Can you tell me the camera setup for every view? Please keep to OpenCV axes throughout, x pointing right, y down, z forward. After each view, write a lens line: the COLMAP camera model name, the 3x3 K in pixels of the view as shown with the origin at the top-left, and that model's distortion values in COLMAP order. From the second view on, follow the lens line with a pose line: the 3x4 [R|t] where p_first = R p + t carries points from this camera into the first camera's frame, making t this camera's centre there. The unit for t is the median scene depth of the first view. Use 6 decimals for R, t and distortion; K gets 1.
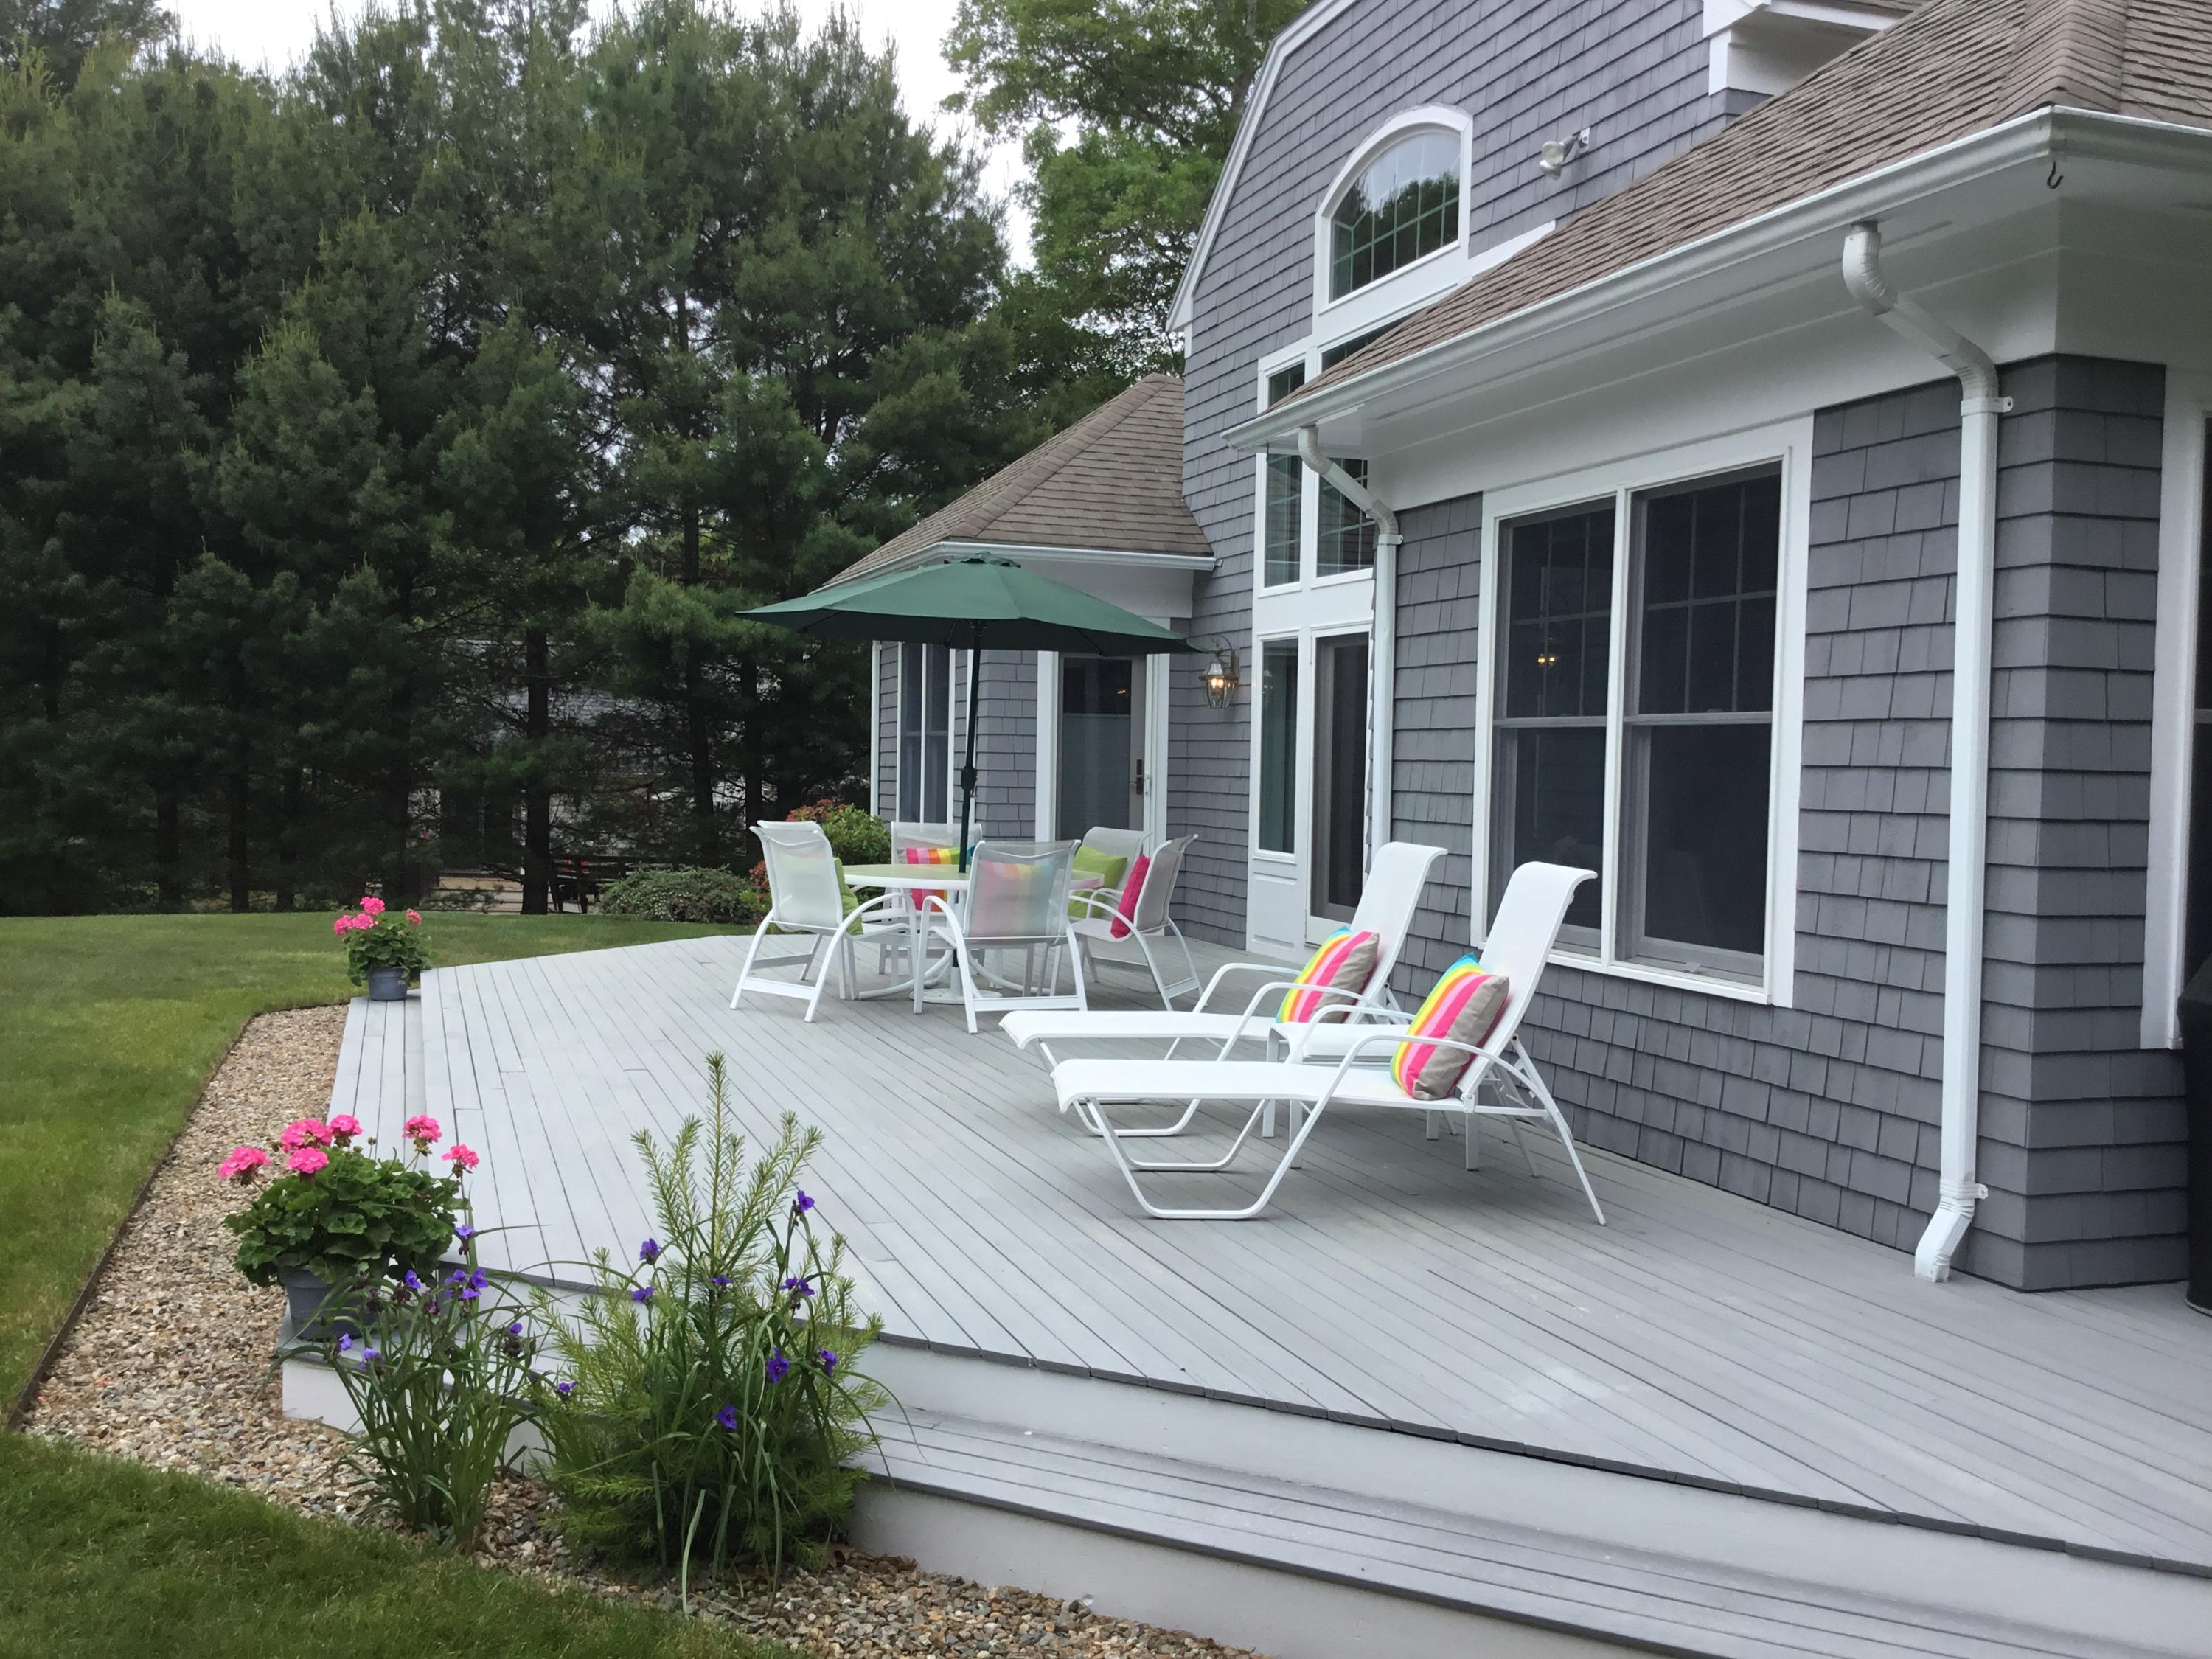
lens RADIAL K [[2023.2, 0, 1110.3], [0, 2023.2, 822.9], [0, 0, 1]] dist [0.123012, -0.253412]
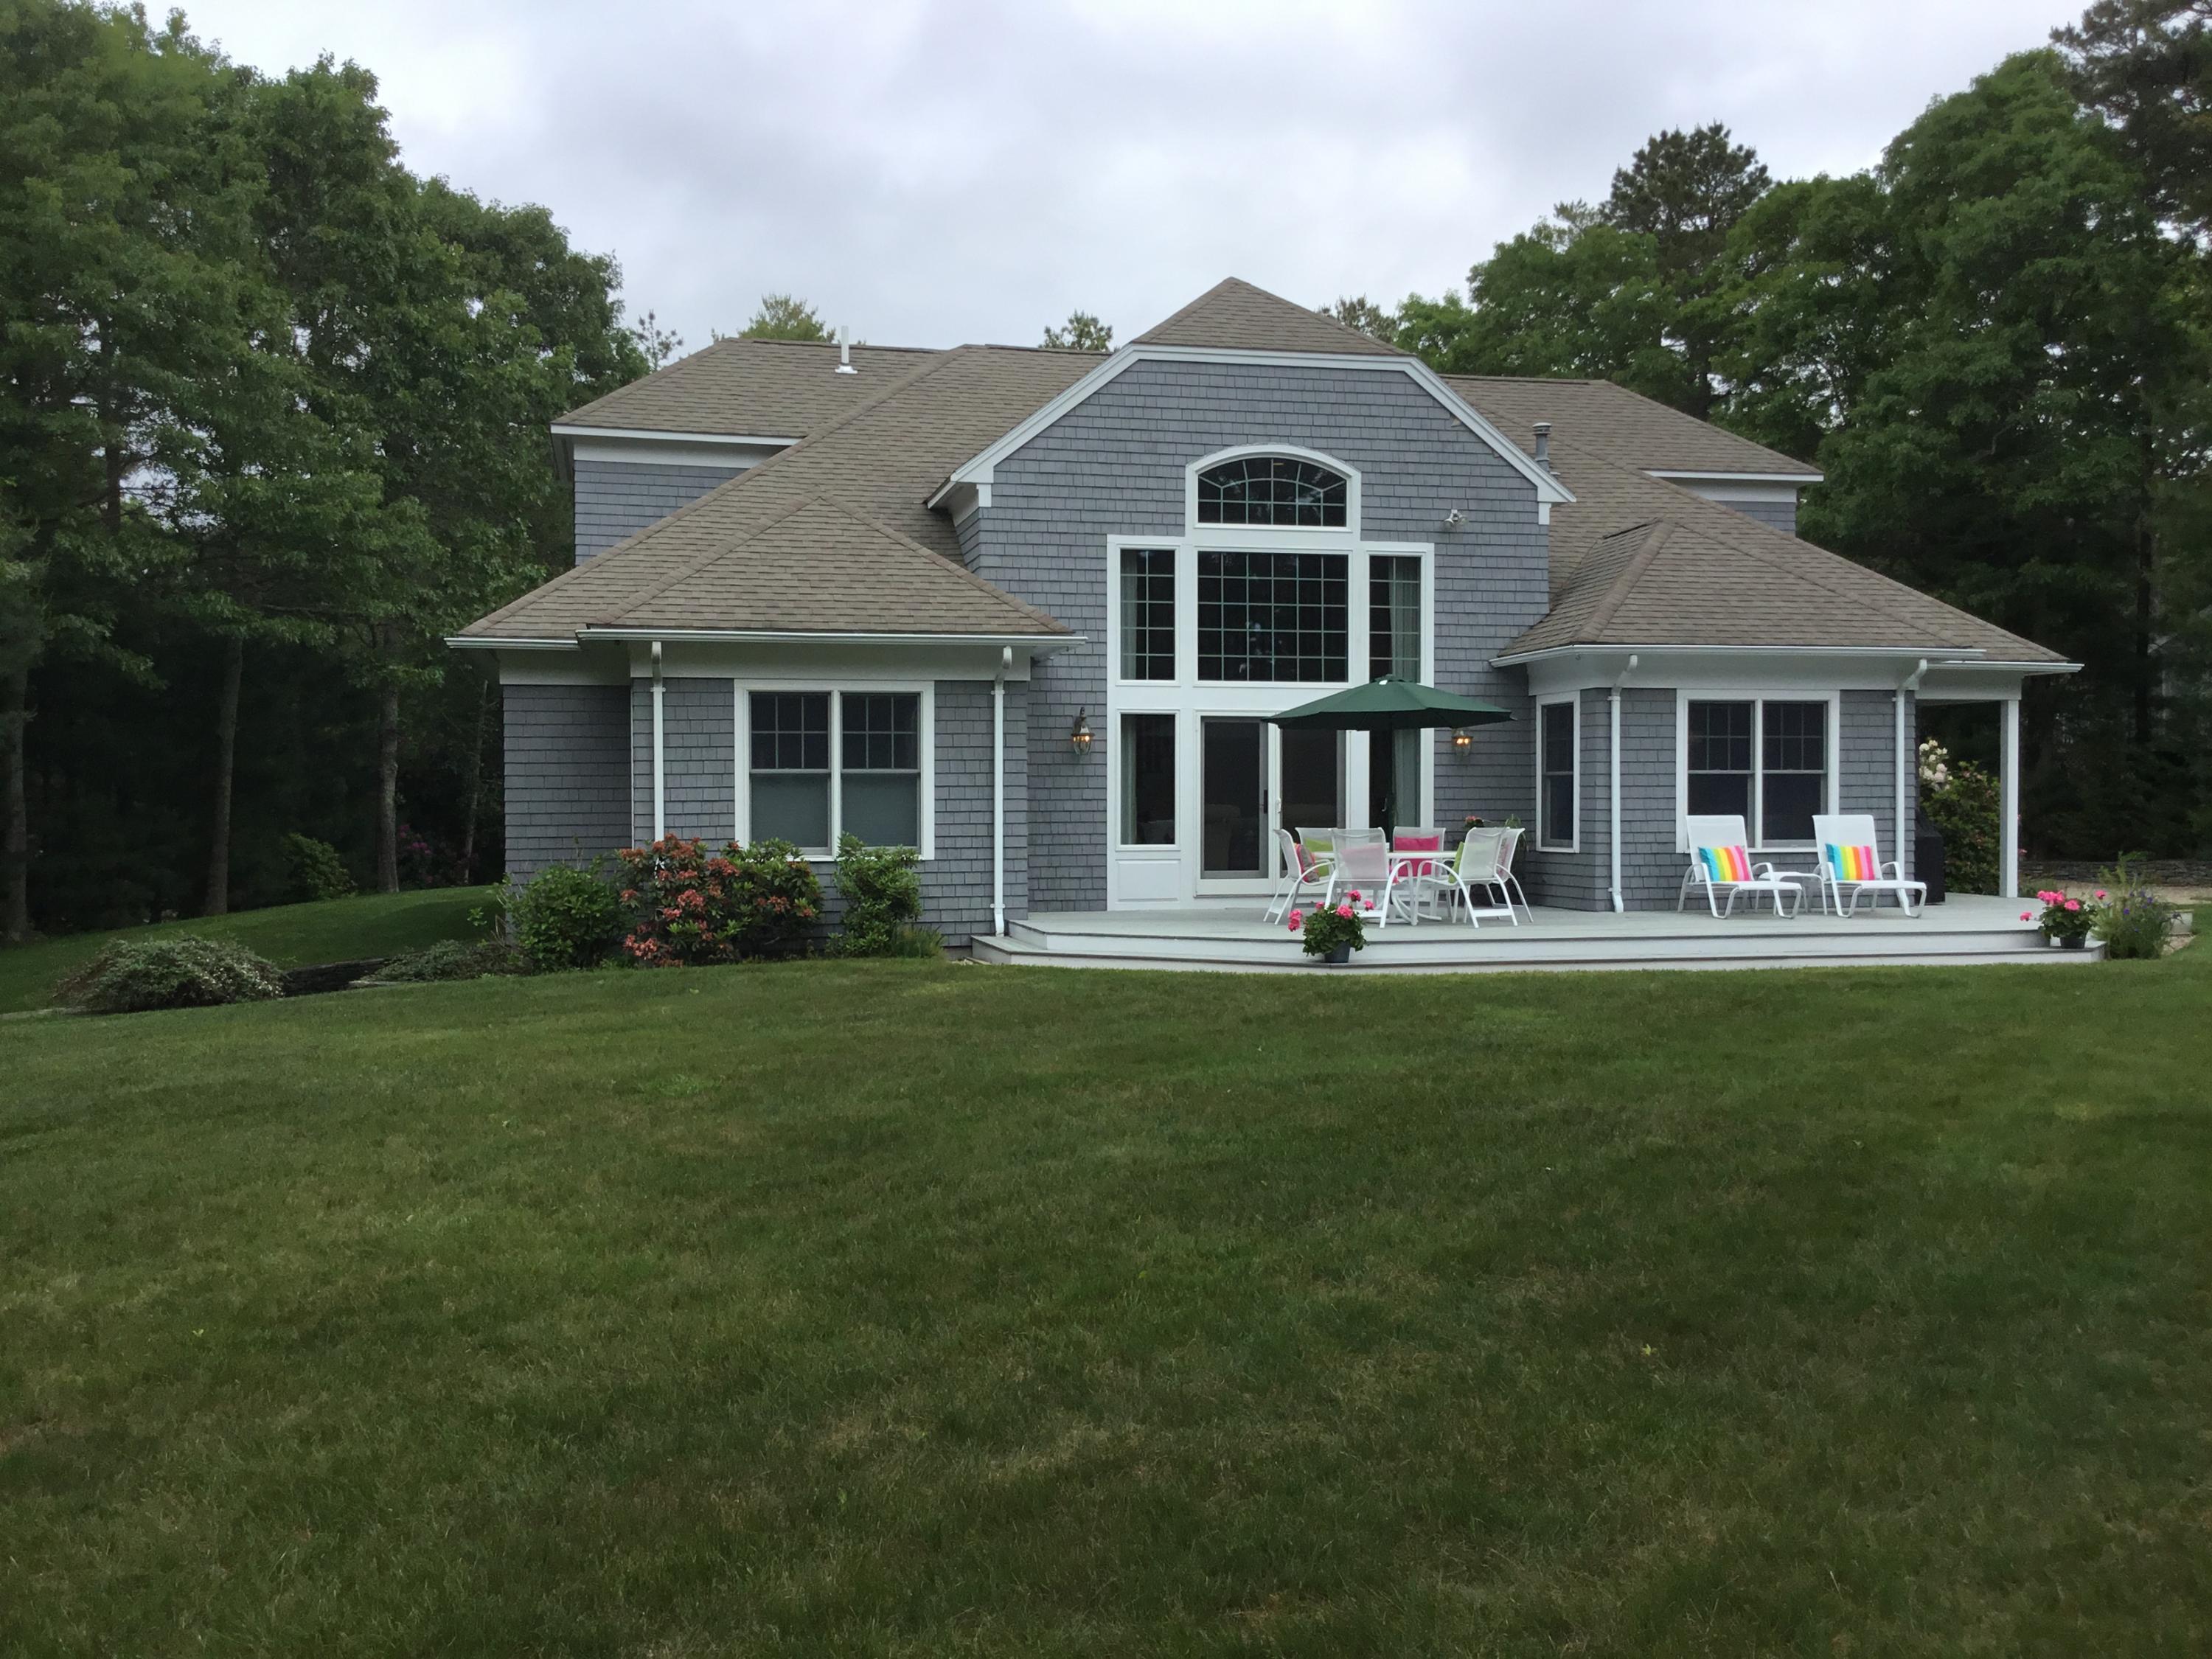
lens RADIAL K [[2023.2, 0, 1110.3], [0, 2023.2, 822.9], [0, 0, 1]] dist [0.123012, -0.253412]
pose [[0.093937, -0.028025, 0.995184, -2.081629], [0.036304, 0.999035, 0.024707, -0.060104], [-0.994916, 0.033809, 0.094864, 1.185423]]
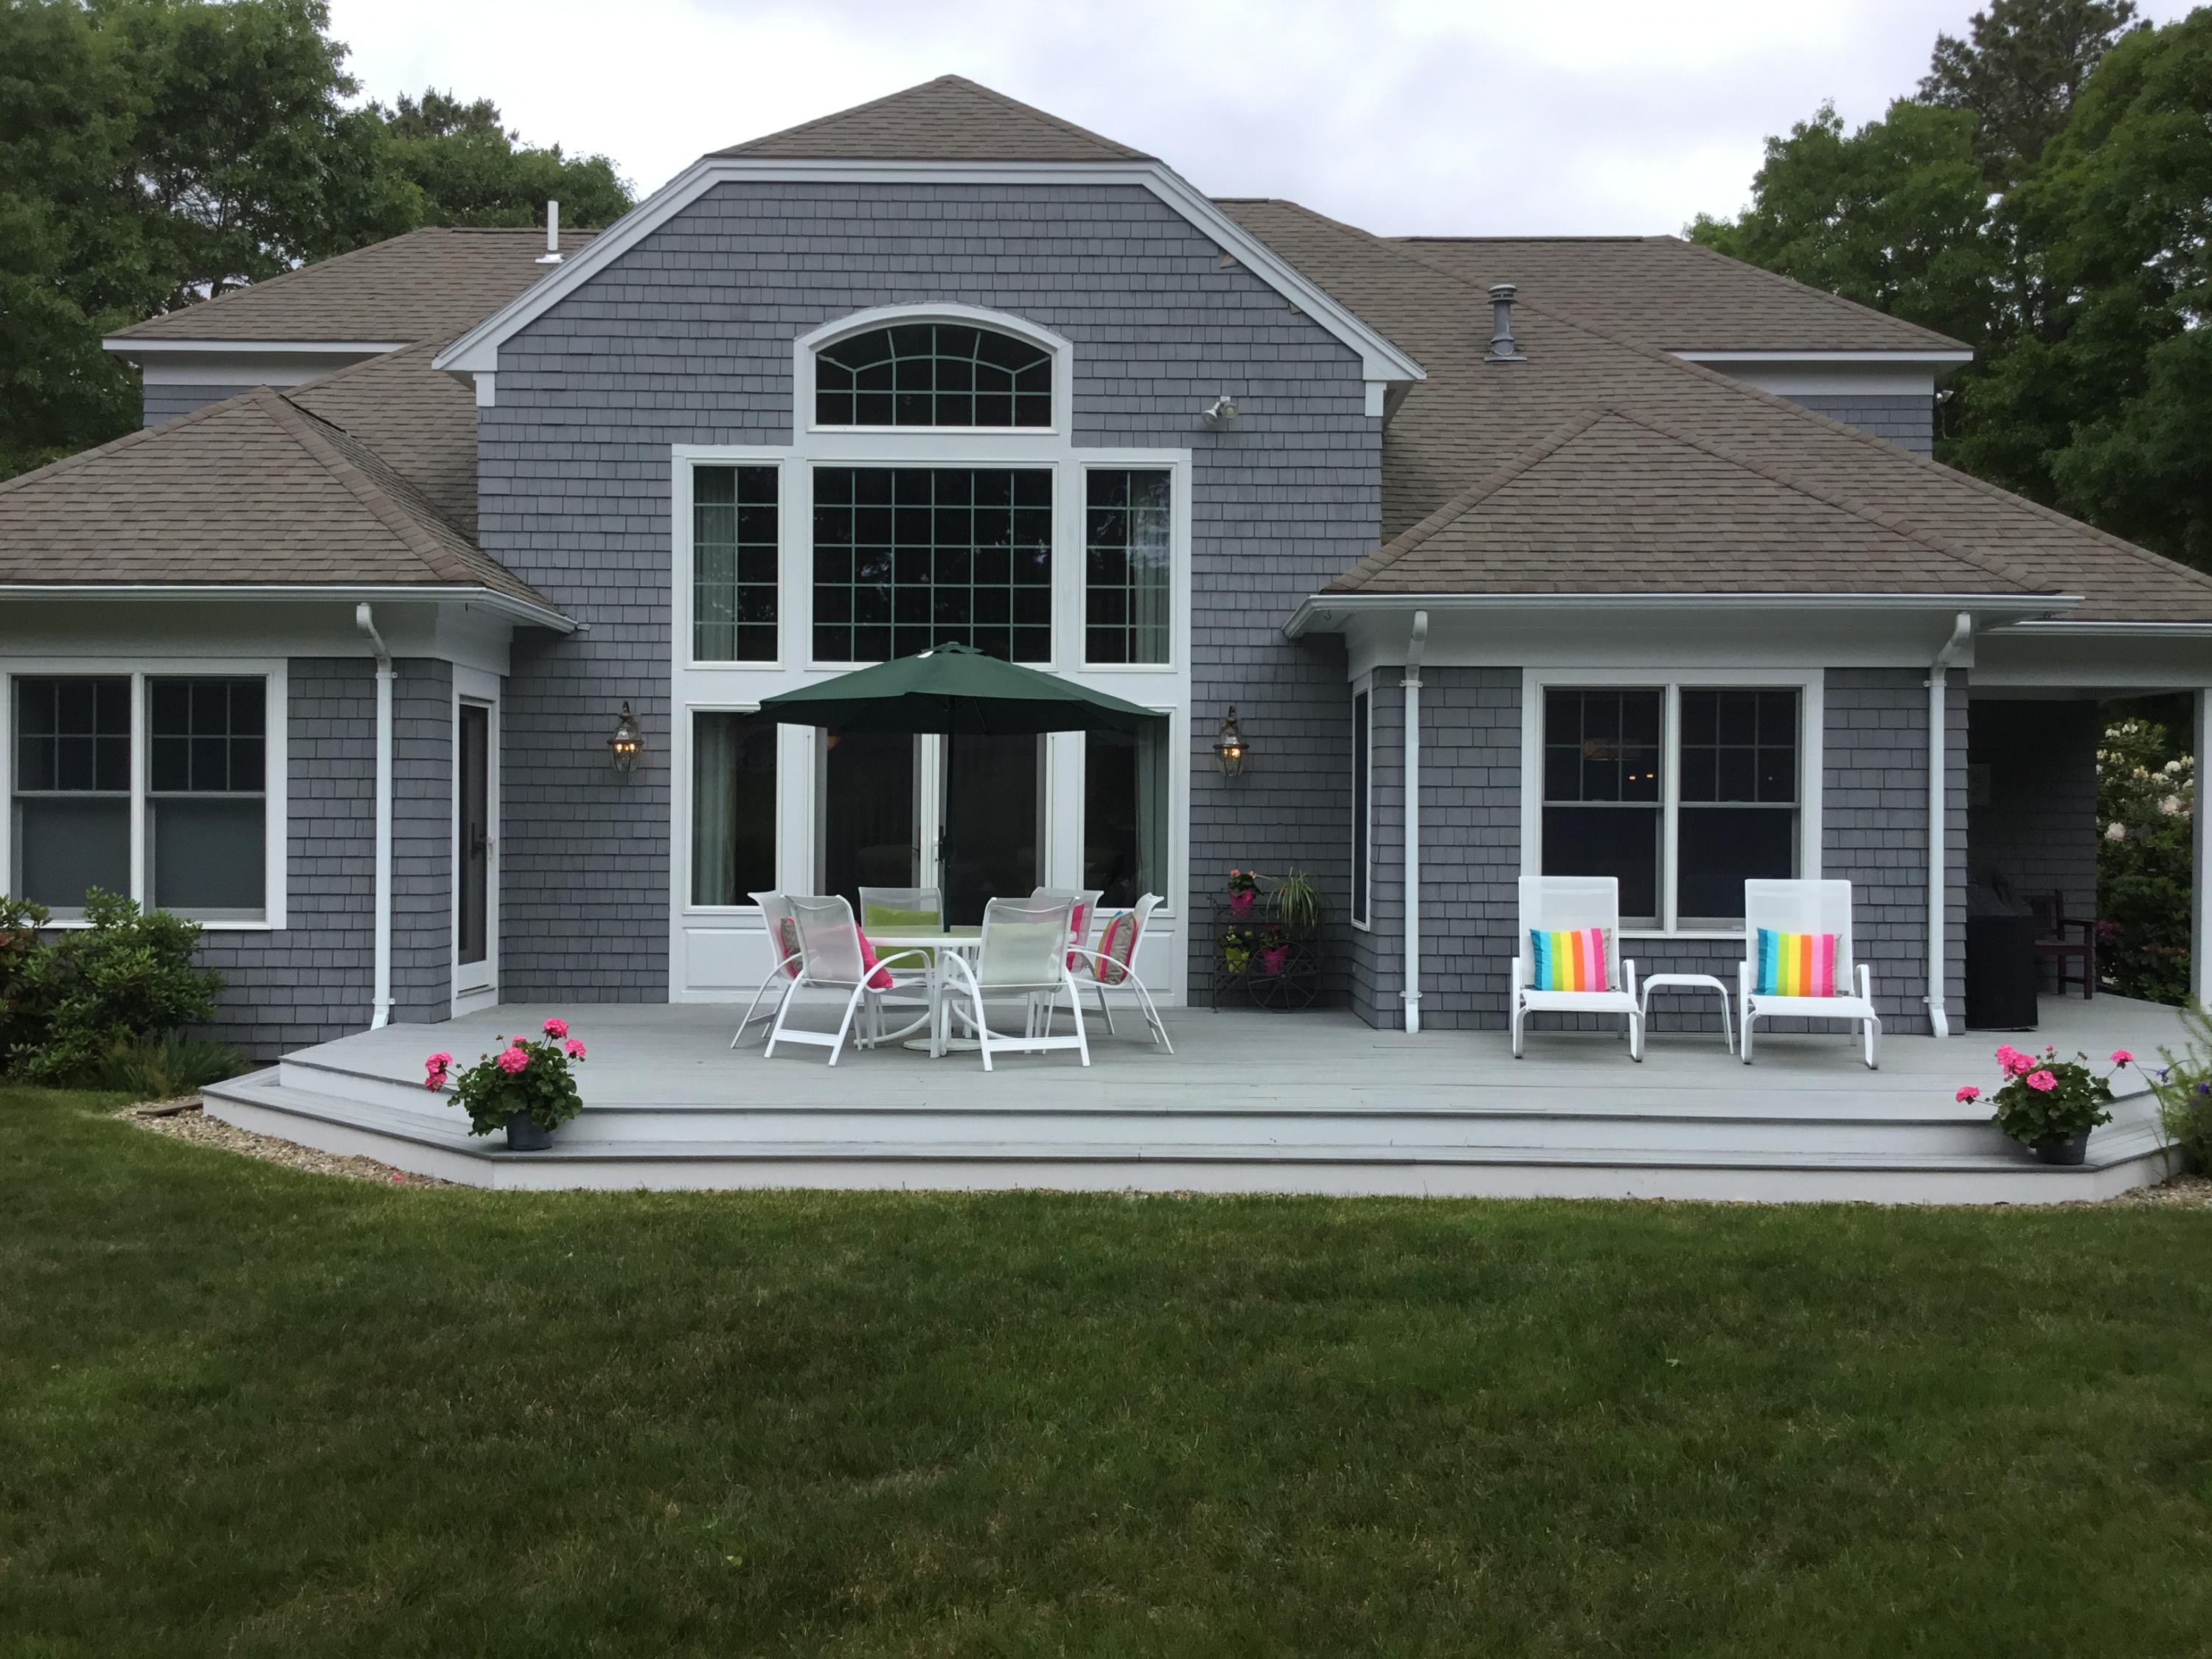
lens RADIAL K [[2023.2, 0, 1110.3], [0, 2023.2, 822.9], [0, 0, 1]] dist [0.123012, -0.253412]
pose [[0.325329, -0.017623, 0.945437, -1.197511], [0.029834, 0.999520, 0.008365, -0.045295], [-0.945130, 0.025485, 0.325698, 0.611579]]
